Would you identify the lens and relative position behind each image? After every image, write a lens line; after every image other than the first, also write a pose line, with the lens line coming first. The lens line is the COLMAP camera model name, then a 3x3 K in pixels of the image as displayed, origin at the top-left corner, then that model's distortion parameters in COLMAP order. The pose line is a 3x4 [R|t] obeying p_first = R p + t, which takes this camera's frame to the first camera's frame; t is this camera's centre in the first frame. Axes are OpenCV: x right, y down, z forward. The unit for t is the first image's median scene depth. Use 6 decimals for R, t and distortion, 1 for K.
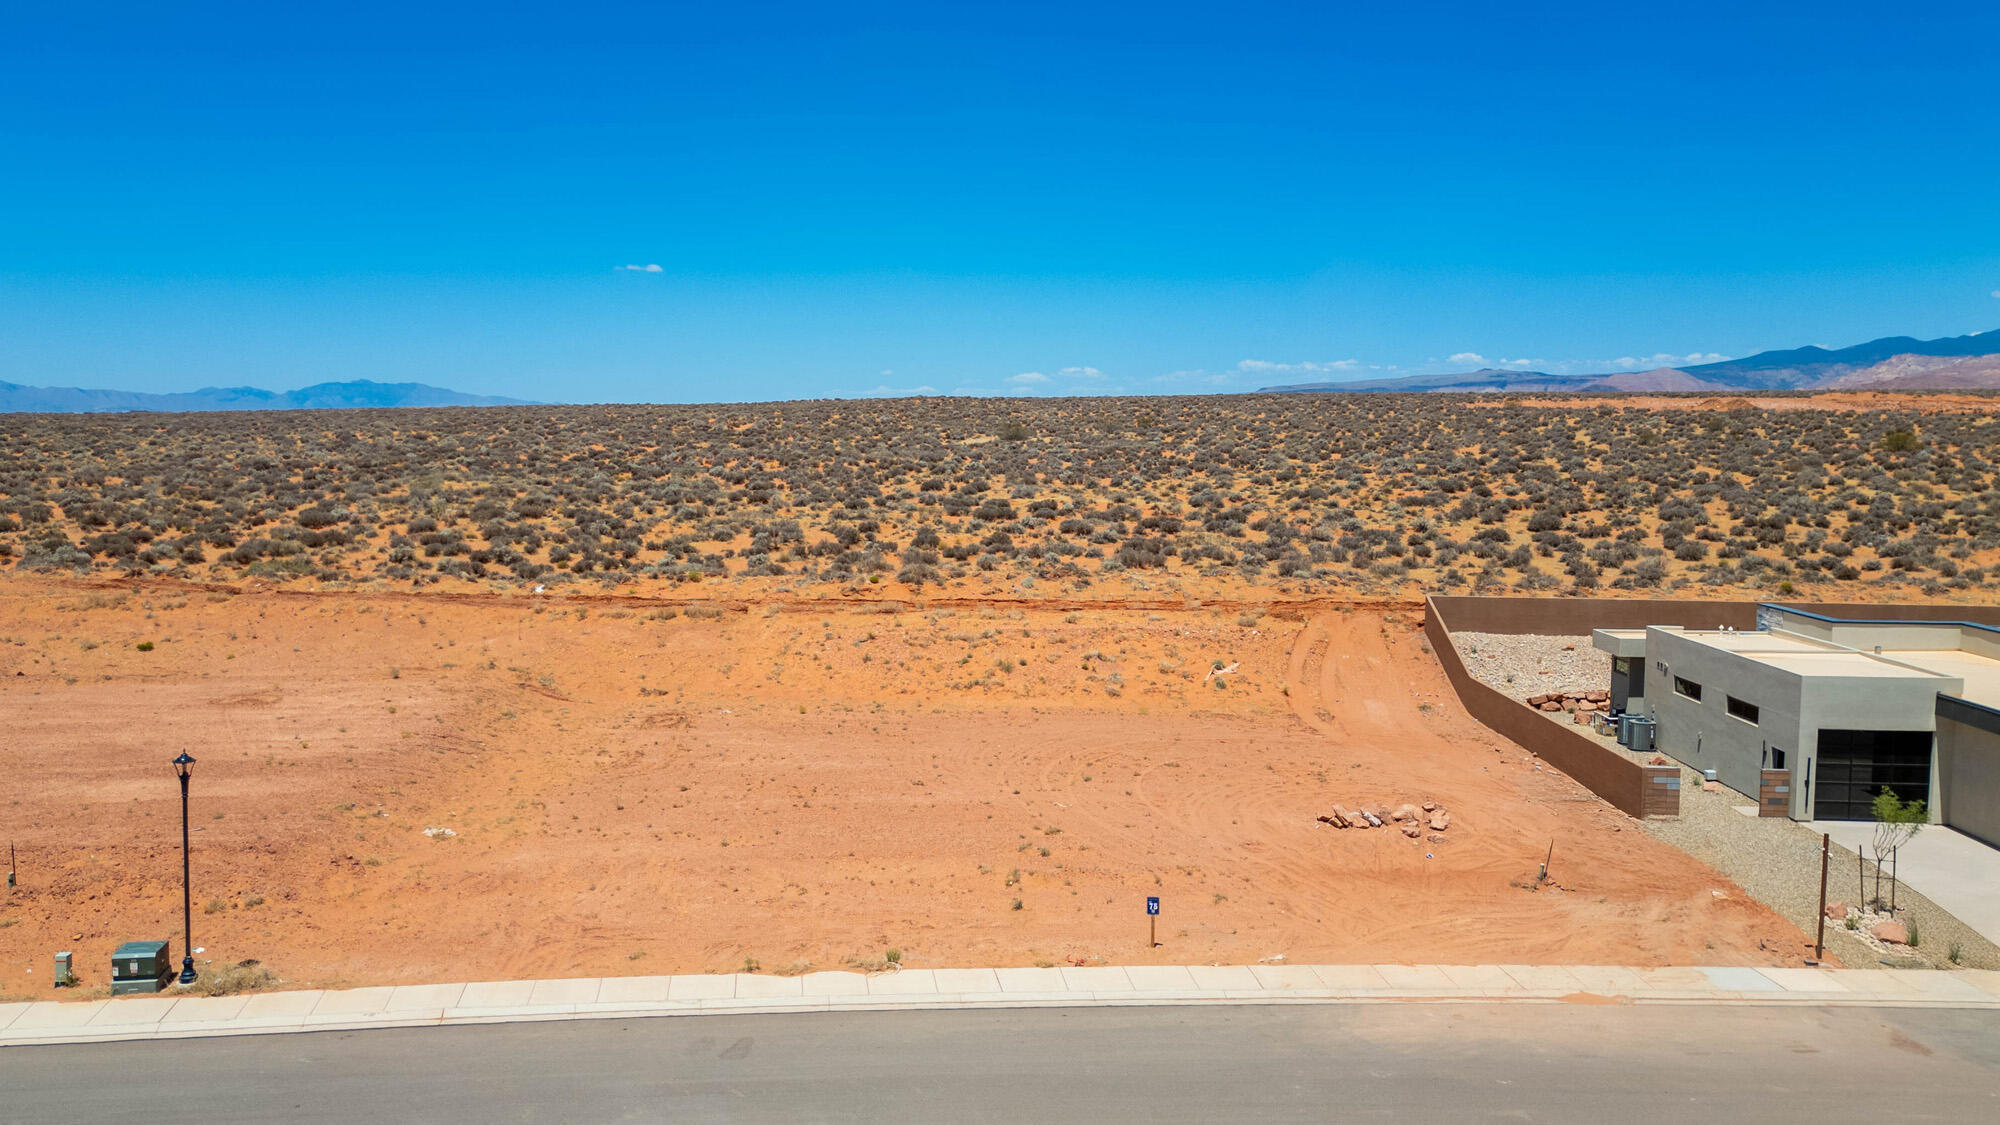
lens RADIAL K [[1449.1, 0, 907.4], [0, 1449.1, 569.6], [0, 0, 1]] dist [0.049936, -0.028519]
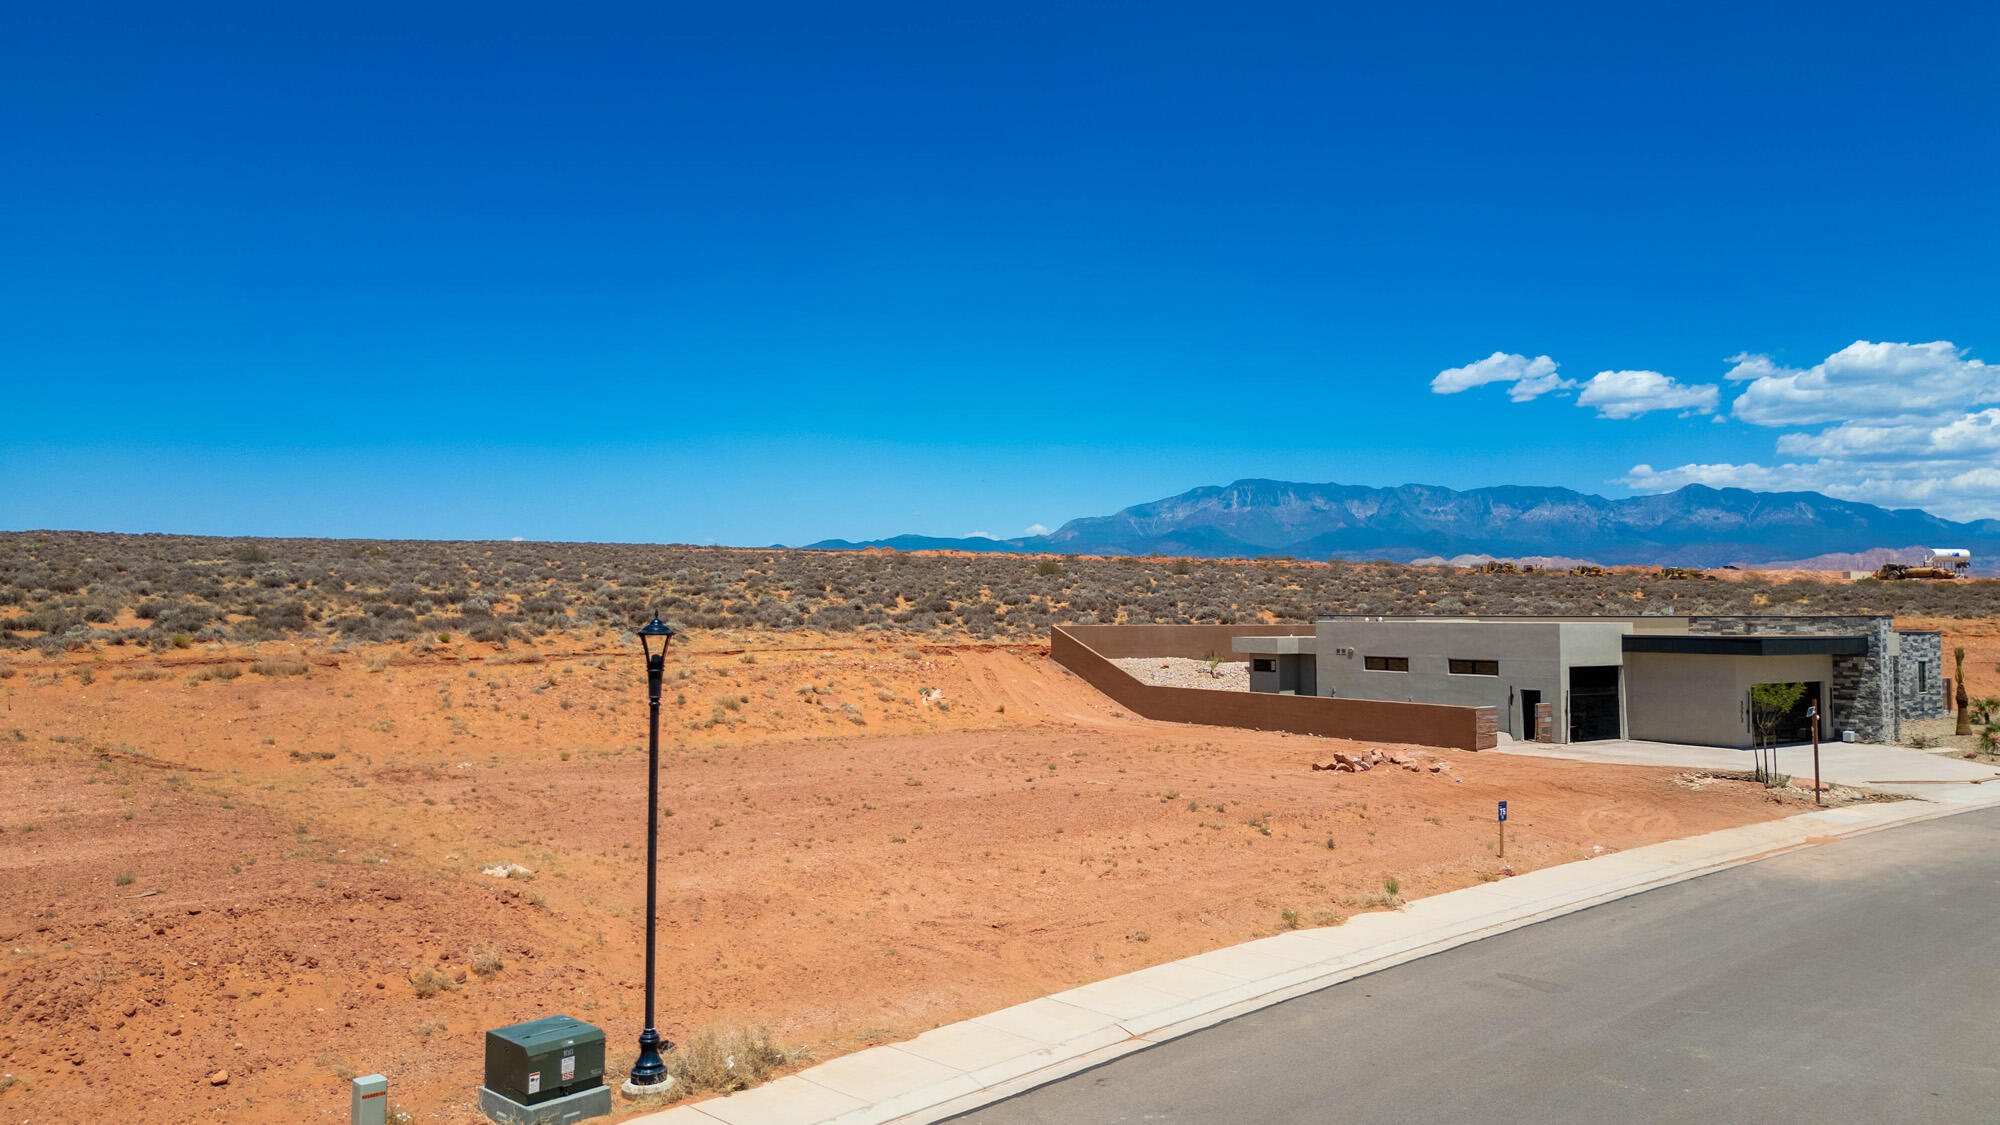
lens RADIAL K [[1449.1, 0, 907.4], [0, 1449.1, 569.6], [0, 0, 1]] dist [0.049936, -0.028519]
pose [[0.798774, 0.014095, 0.601466, -0.355705], [0.051663, 0.994426, -0.091914, 0.077013], [-0.599409, 0.104492, 0.793593, 0.261293]]
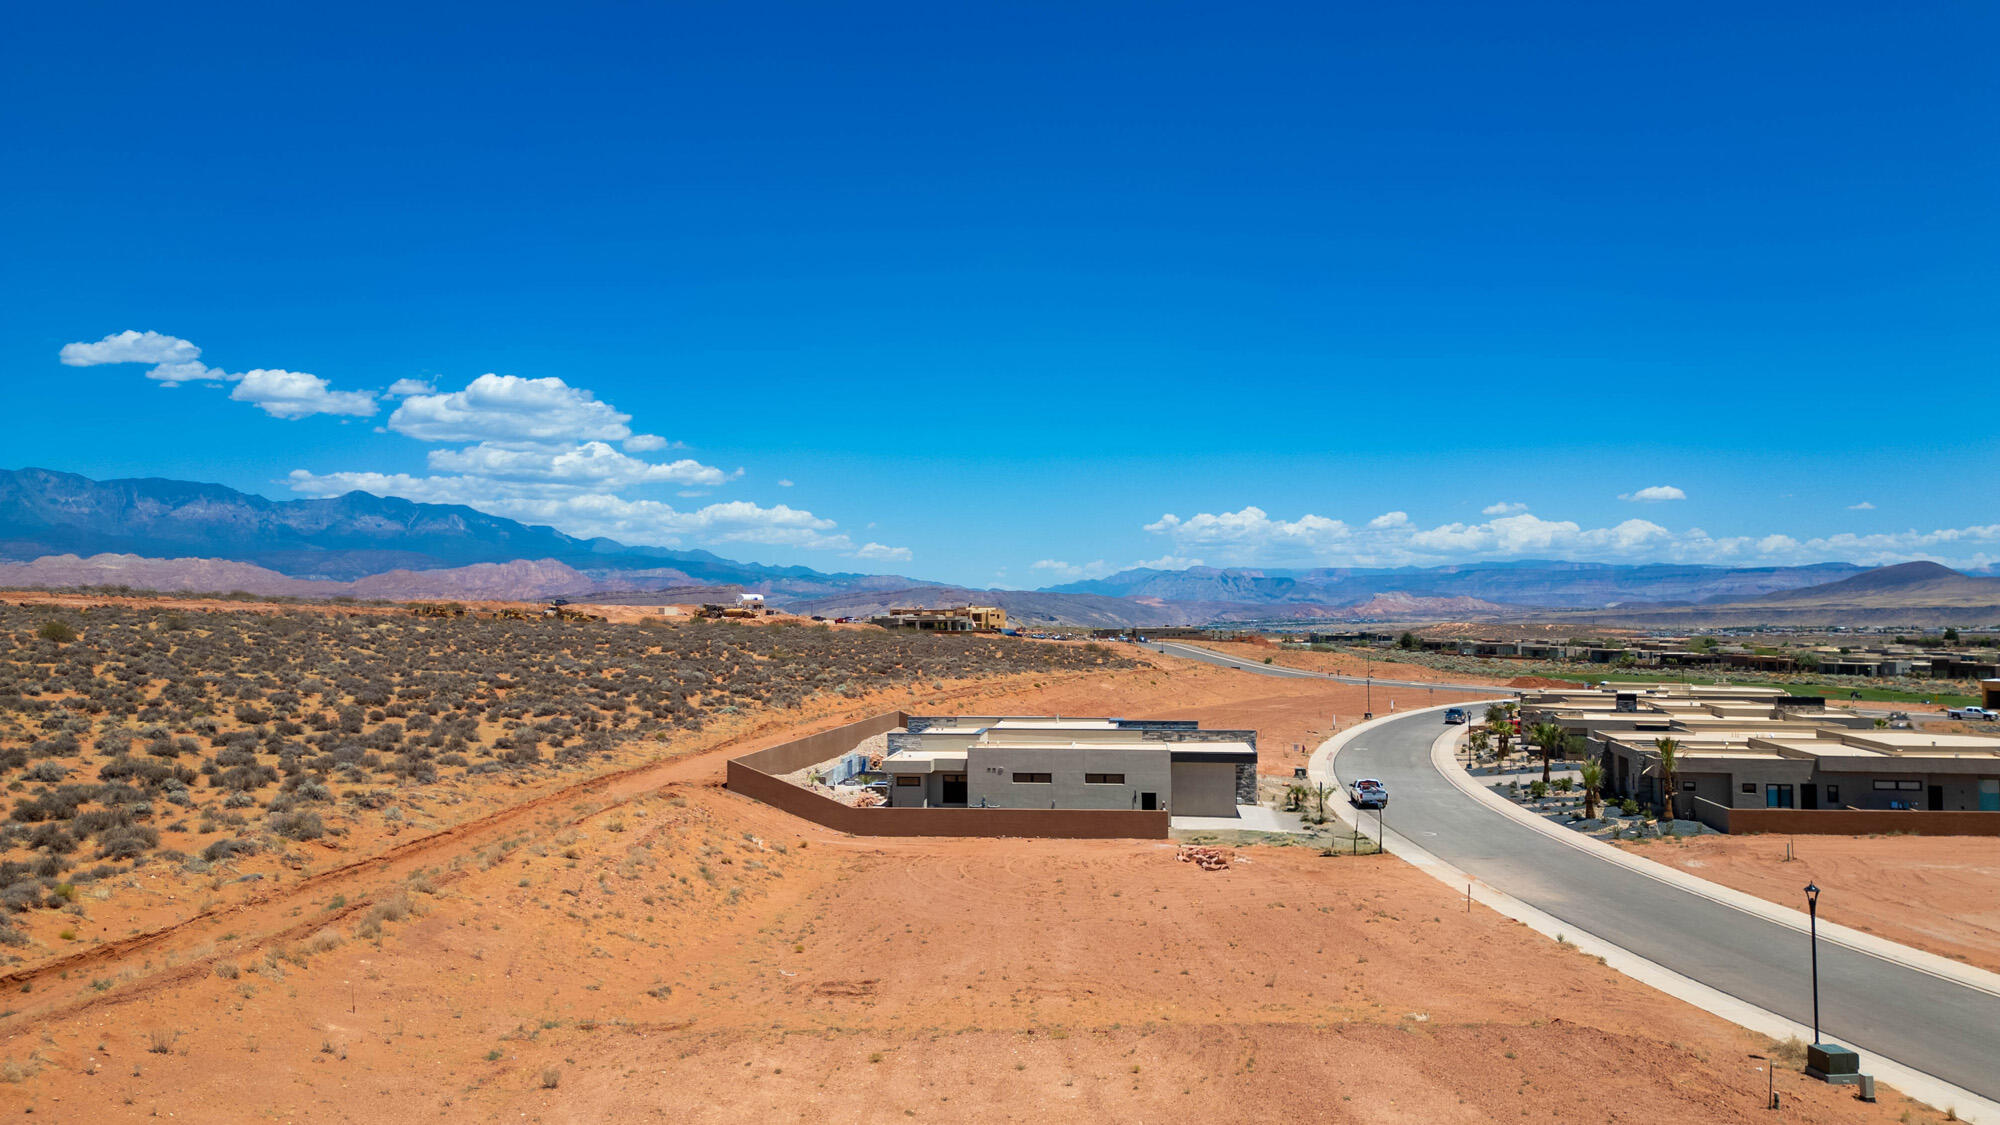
lens RADIAL K [[1471.9, 0, 993.2], [0, 1471.9, 562.9], [0, 0, 1]] dist [0.087317, -0.101241]
pose [[0.017166, 0.027449, 0.999476, -0.889053], [0.086864, 0.995803, -0.028840, -0.088965], [-0.996072, 0.087313, 0.014709, 0.809816]]
